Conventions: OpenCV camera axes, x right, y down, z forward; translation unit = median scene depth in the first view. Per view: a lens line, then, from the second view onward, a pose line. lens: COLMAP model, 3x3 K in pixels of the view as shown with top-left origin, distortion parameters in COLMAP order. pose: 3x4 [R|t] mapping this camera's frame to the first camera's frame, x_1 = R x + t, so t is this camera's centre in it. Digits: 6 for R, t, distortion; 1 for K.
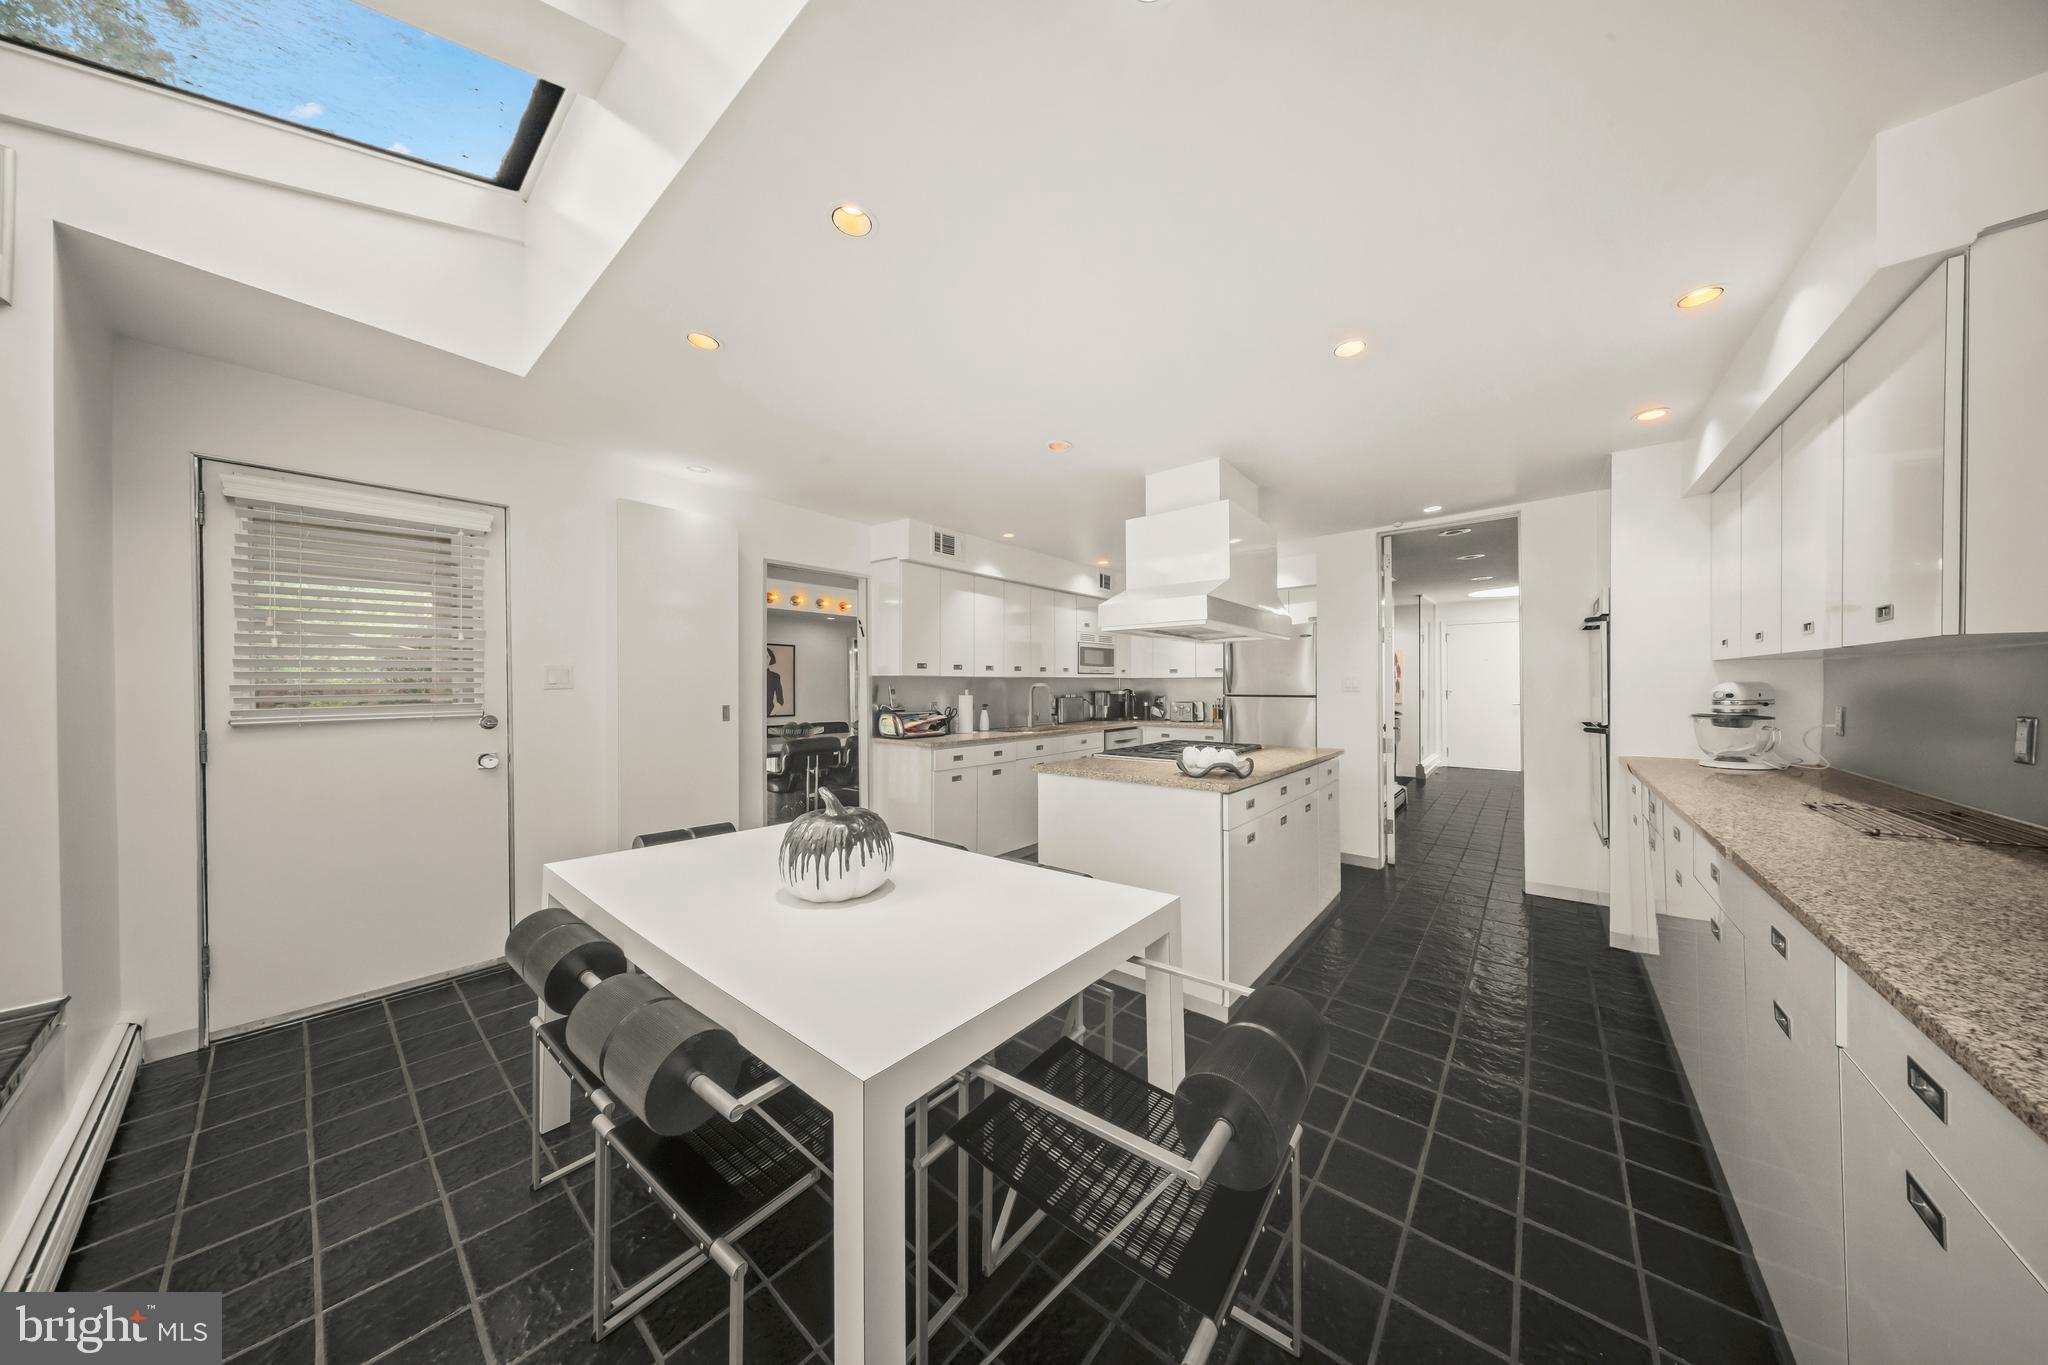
lens RADIAL K [[614.8, 0, 1030.8], [0, 614.8, 688.0], [0, 0, 1]] dist [0.000902, -0.000050]
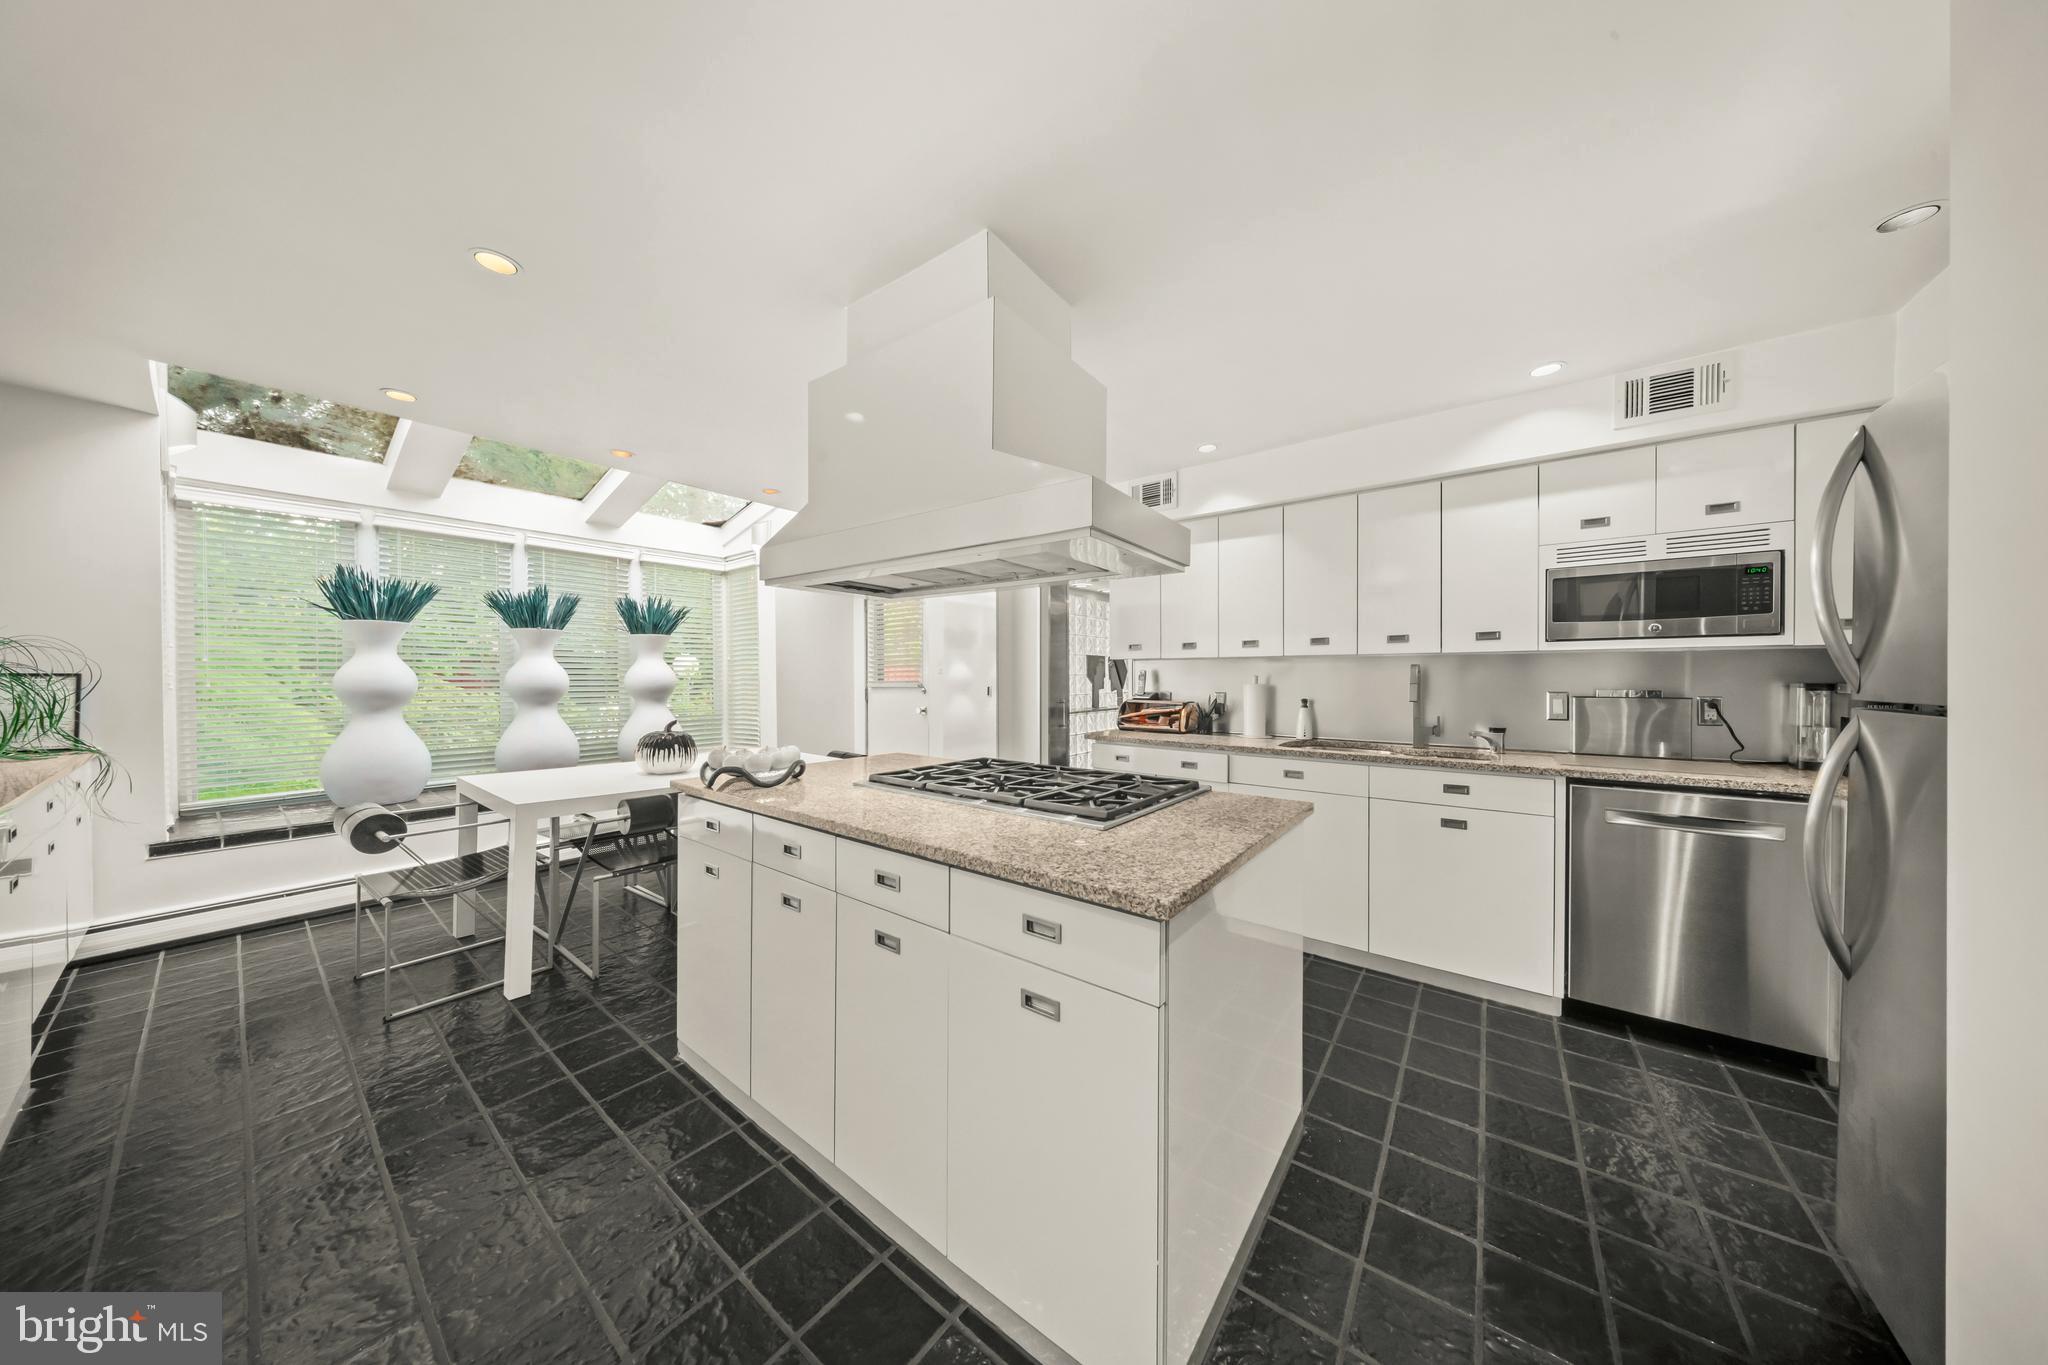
lens RADIAL K [[614.8, 0, 1023.8], [0, 614.8, 676.1], [0, 0, 1]] dist [0.000902, -0.000050]
pose [[0.040336, 0.011698, -0.999118, 0.523272], [0.001317, 0.999930, 0.011761, -0.004000], [0.999185, -0.001790, 0.040318, 0.633322]]
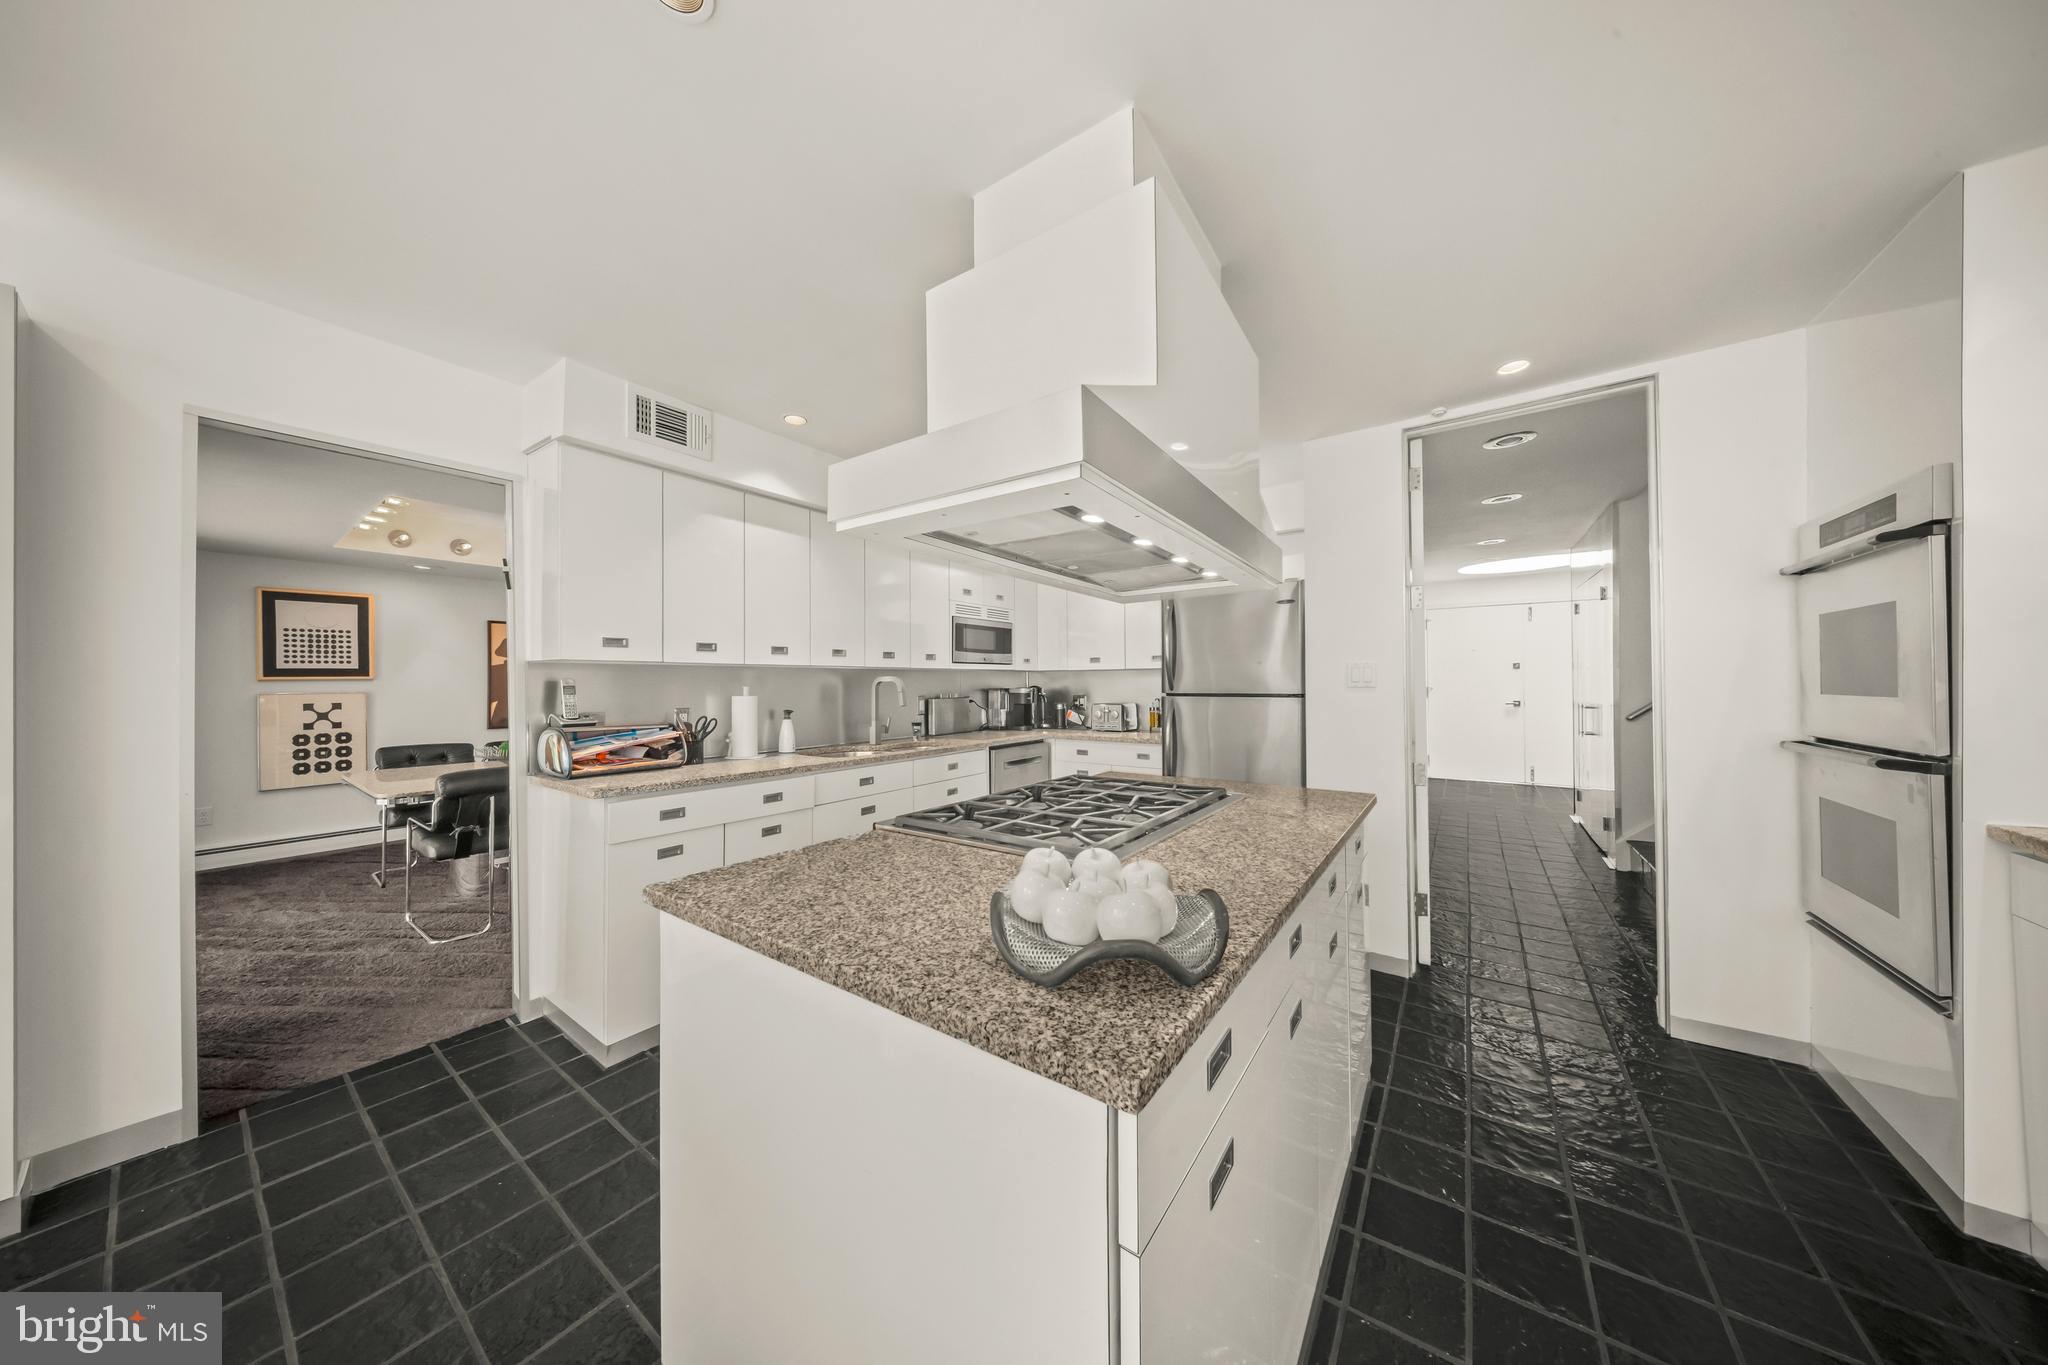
lens RADIAL K [[614.8, 0, 1031.1], [0, 614.8, 685.2], [0, 0, 1]] dist [0.000902, -0.000050]
pose [[0.996827, -0.002494, 0.079564, 0.114313], [0.002703, 0.999993, -0.002520, 0.003077], [-0.079558, 0.002727, 0.996827, 0.334294]]
